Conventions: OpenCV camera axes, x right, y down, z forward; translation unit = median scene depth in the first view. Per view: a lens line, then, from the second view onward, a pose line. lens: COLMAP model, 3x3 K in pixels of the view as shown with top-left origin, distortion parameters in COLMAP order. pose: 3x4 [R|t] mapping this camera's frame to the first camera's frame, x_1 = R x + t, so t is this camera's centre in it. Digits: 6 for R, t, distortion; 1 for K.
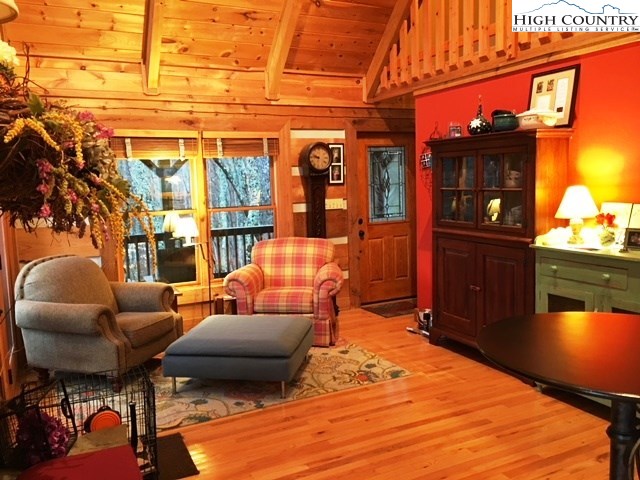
lens RADIAL K [[552.1, 0, 319.0], [0, 552.1, 237.3], [0, 0, 1]] dist [0.075633, -0.044410]
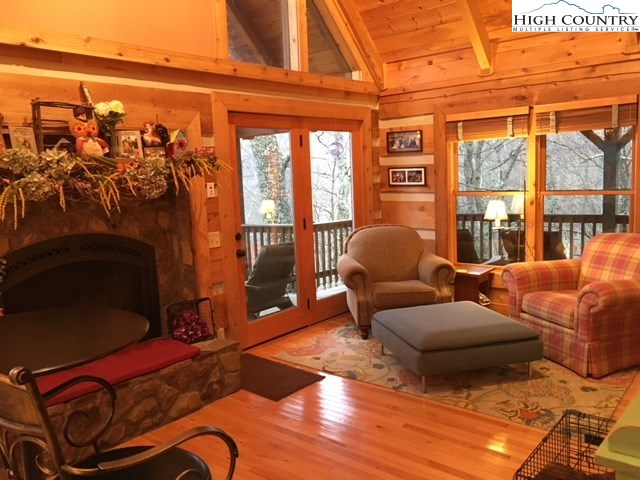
lens RADIAL K [[552.1, 0, 321.5], [0, 552.1, 240.7], [0, 0, 1]] dist [0.075633, -0.044410]
pose [[0.410556, 0.129539, -0.902587, 0.569716], [-0.068350, 0.991445, 0.111202, -0.056373], [0.909270, 0.016037, 0.415897, 0.344161]]
